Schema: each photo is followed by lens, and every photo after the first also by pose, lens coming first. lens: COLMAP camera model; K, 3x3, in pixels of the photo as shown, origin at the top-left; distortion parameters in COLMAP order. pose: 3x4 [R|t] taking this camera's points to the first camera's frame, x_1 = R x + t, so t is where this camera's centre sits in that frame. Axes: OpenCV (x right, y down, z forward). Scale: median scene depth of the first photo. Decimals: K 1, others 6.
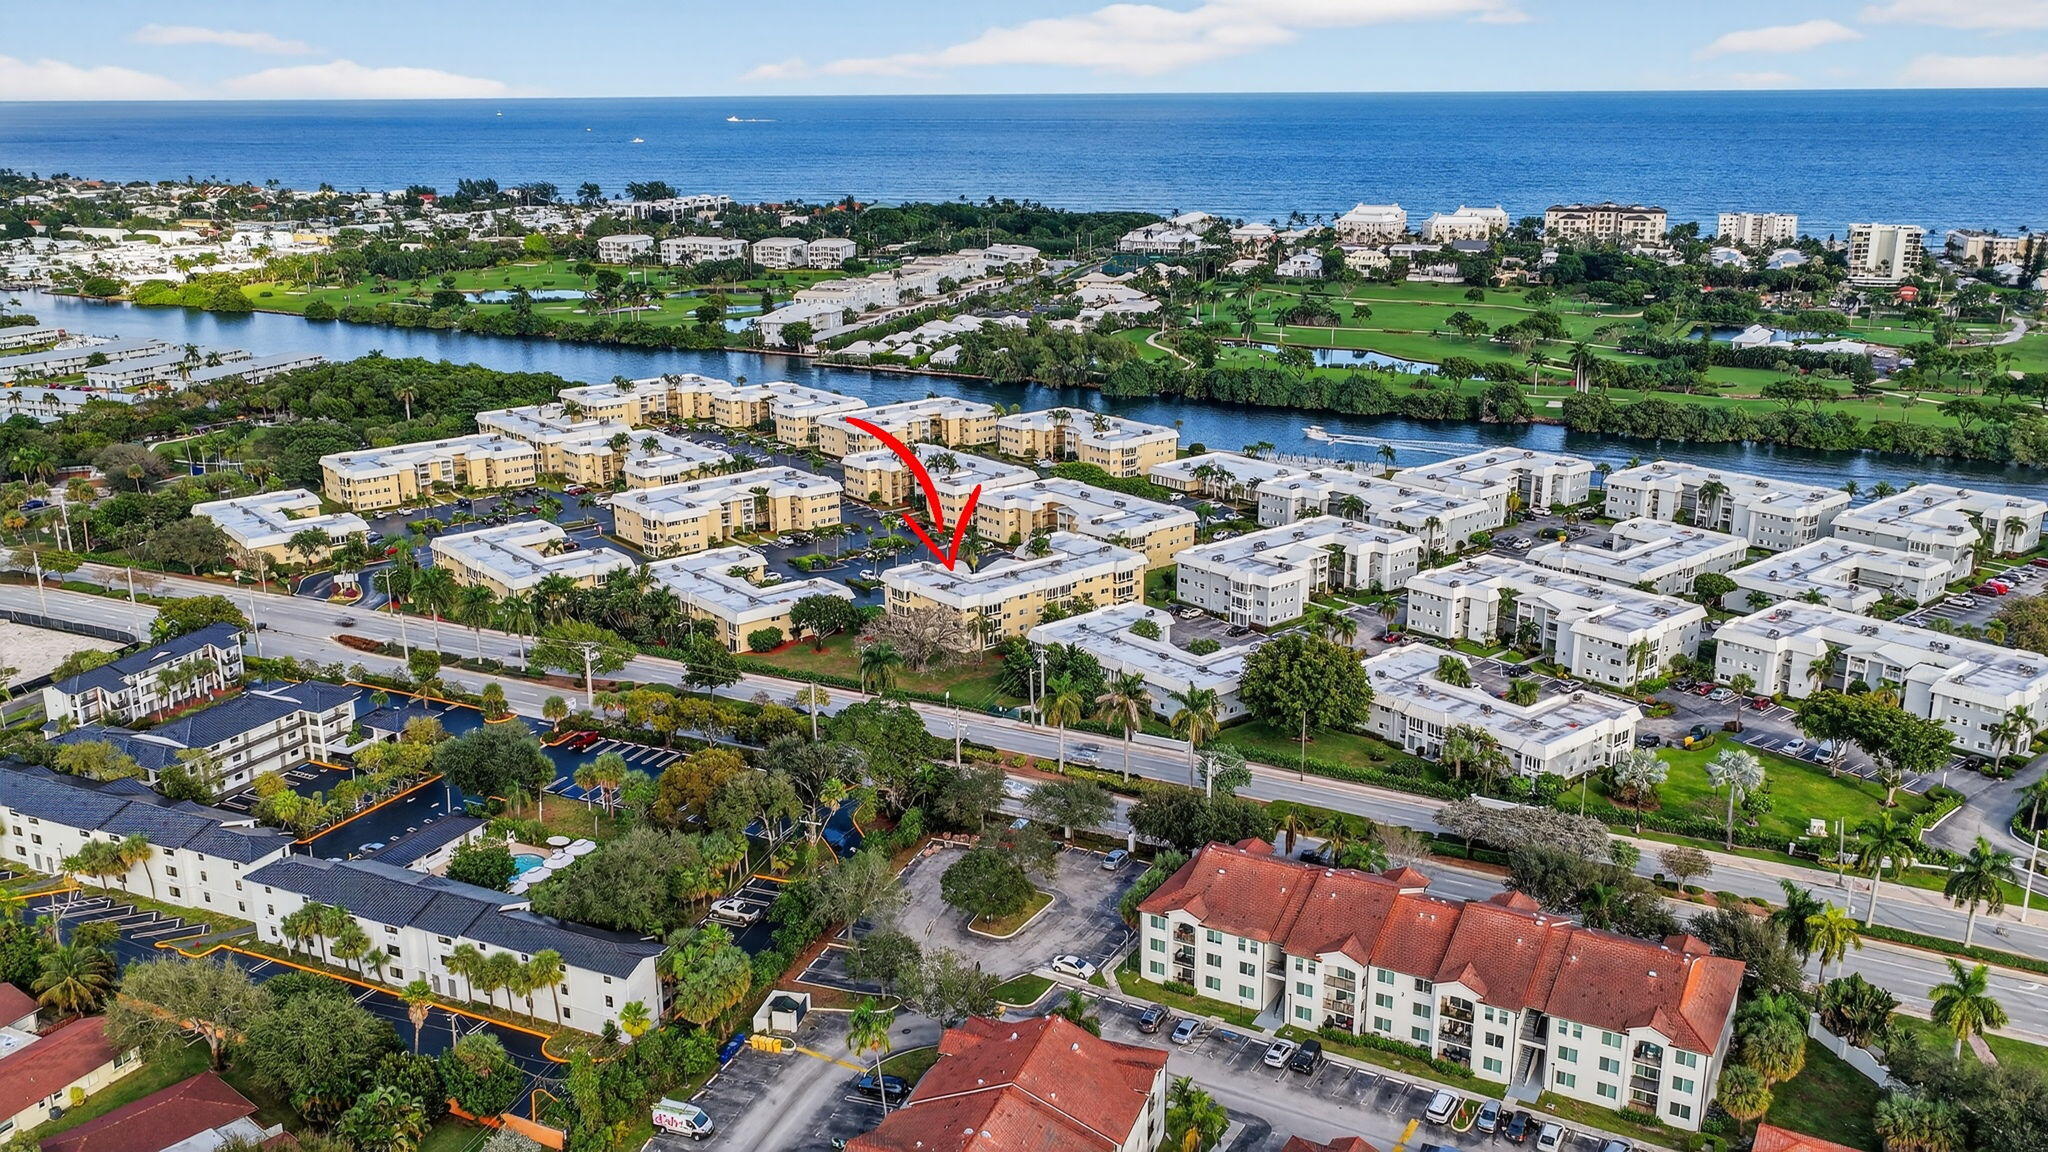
lens RADIAL K [[1705.4, 0, 1024.3], [0, 1705.4, 578.6], [0, 0, 1]] dist [-0.006645, 0.033624]
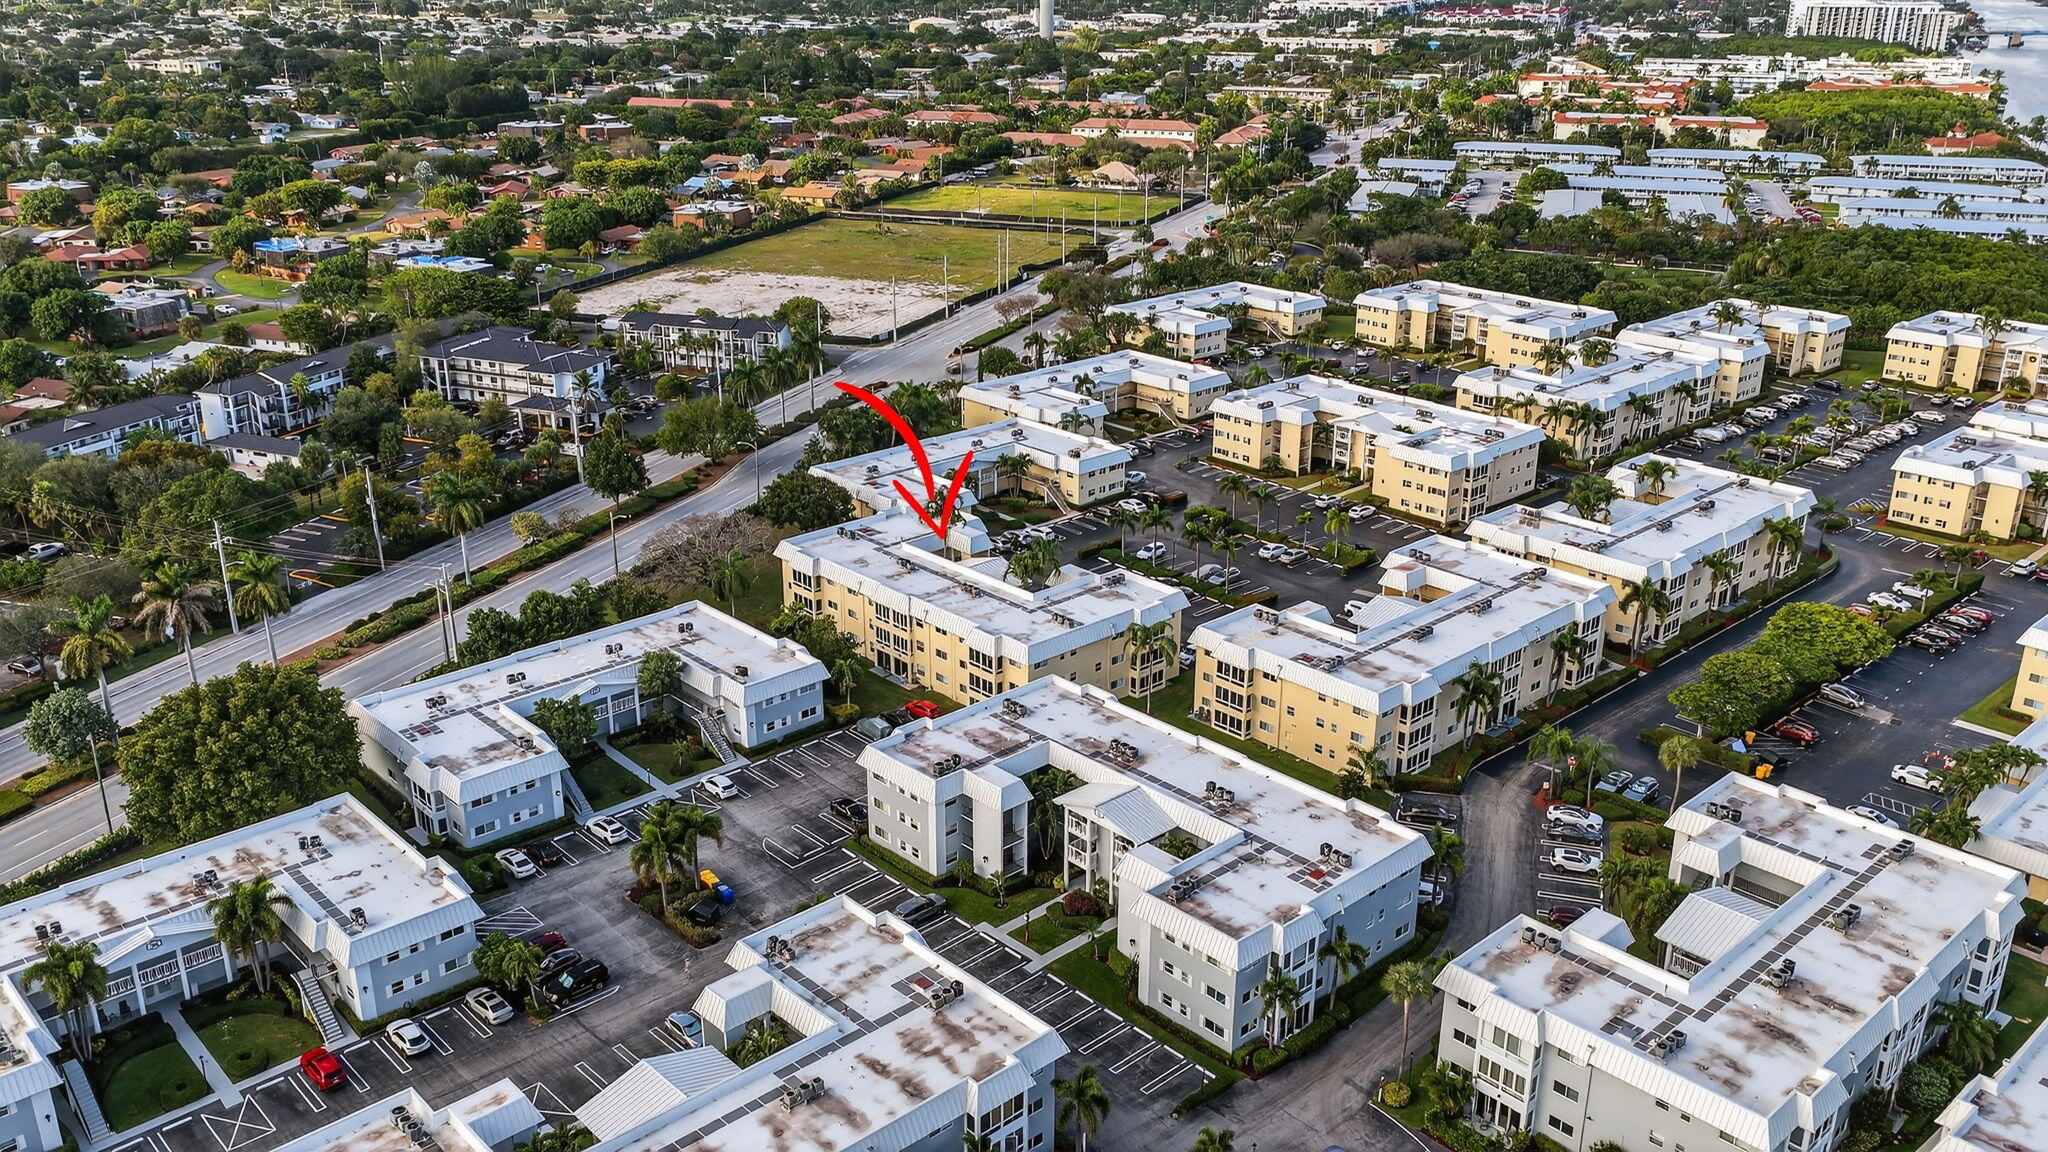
lens RADIAL K [[1705.4, 0, 1027.8], [0, 1705.4, 572.9], [0, 0, 1]] dist [-0.006645, 0.033624]
pose [[0.055841, 0.358143, -0.931995, 0.225414], [-0.283972, 0.900598, 0.329064, -0.084967], [0.957205, 0.246286, 0.151993, 0.366044]]
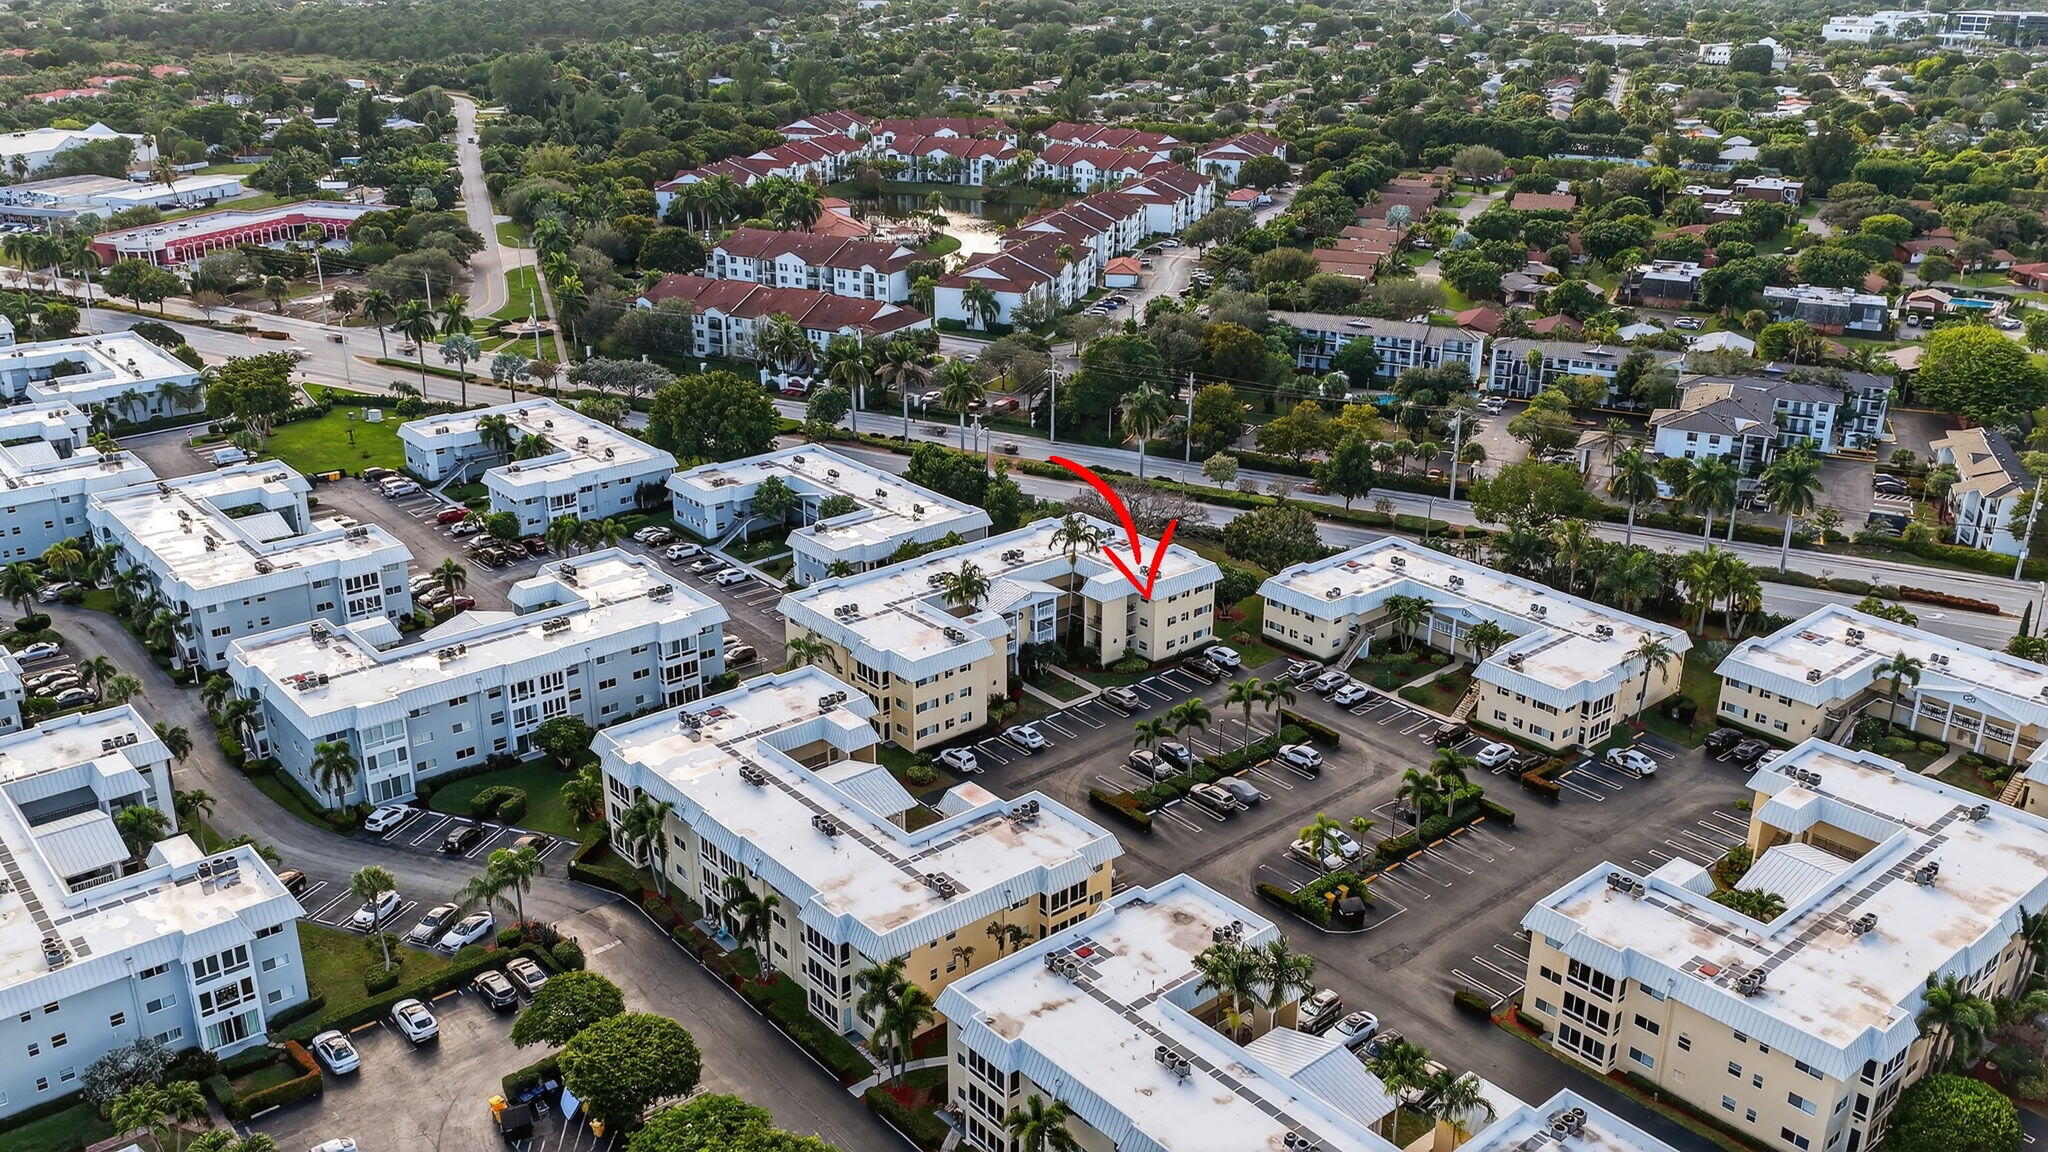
lens RADIAL K [[1705.4, 0, 1027.8], [0, 1705.4, 576.0], [0, 0, 1]] dist [-0.006645, 0.033624]
pose [[-0.999997, 0.000243, 0.002312, -0.002754], [0.001605, 0.791724, 0.610876, -0.147203], [-0.001682, 0.610879, -0.791723, 0.578811]]
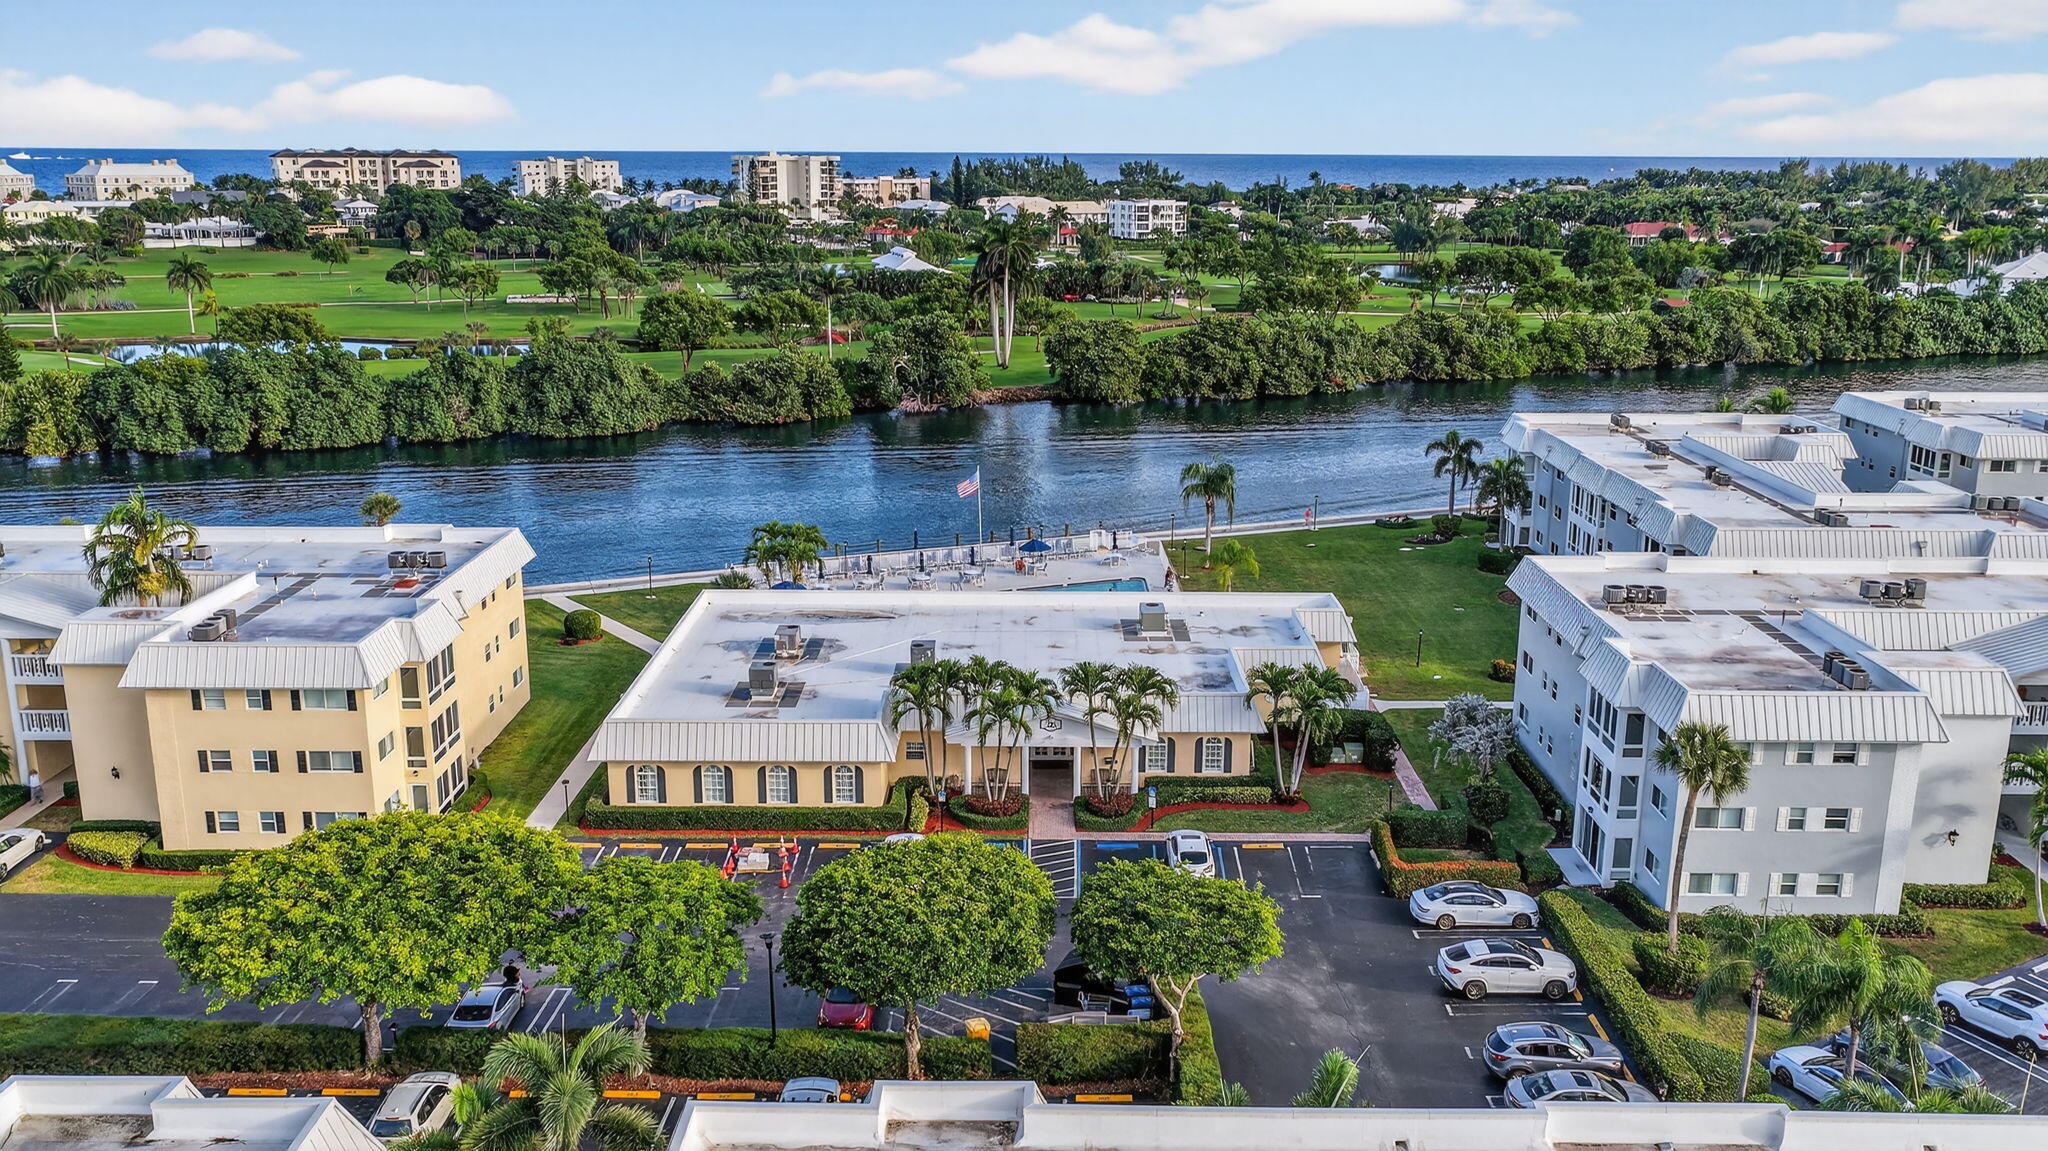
lens RADIAL K [[1705.4, 0, 1025.9], [0, 1705.4, 583.8], [0, 0, 1]] dist [-0.006645, 0.033624]
pose [[0.651581, -0.181006, 0.736668, -0.015063], [0.205716, 0.976887, 0.058075, -0.043262], [-0.730153, 0.113704, 0.673756, 0.437858]]
